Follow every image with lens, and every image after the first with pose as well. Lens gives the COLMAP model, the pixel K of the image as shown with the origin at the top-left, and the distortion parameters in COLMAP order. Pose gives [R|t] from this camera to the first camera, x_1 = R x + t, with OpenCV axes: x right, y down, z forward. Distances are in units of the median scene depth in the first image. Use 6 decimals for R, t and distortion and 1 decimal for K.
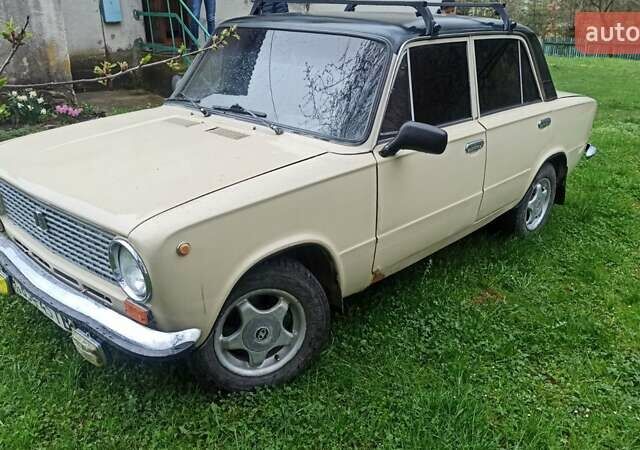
lens RADIAL K [[593.7, 0, 322.4], [0, 593.7, 227.3], [0, 0, 1]] dist [0.033273, 0.000000]
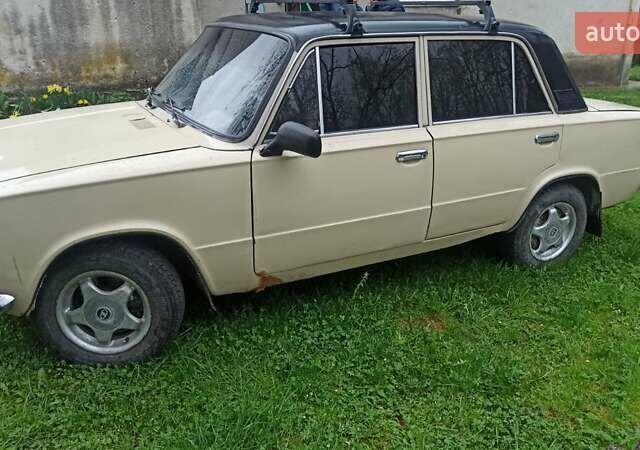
lens RADIAL K [[593.7, 0, 321.3], [0, 593.7, 227.0], [0, 0, 1]] dist [0.033273, 0.000000]
pose [[0.940196, 0.108592, -0.322861, 0.518020], [-0.112787, 0.993603, 0.005747, -0.019255], [0.321420, 0.031011, 0.946429, 0.110467]]
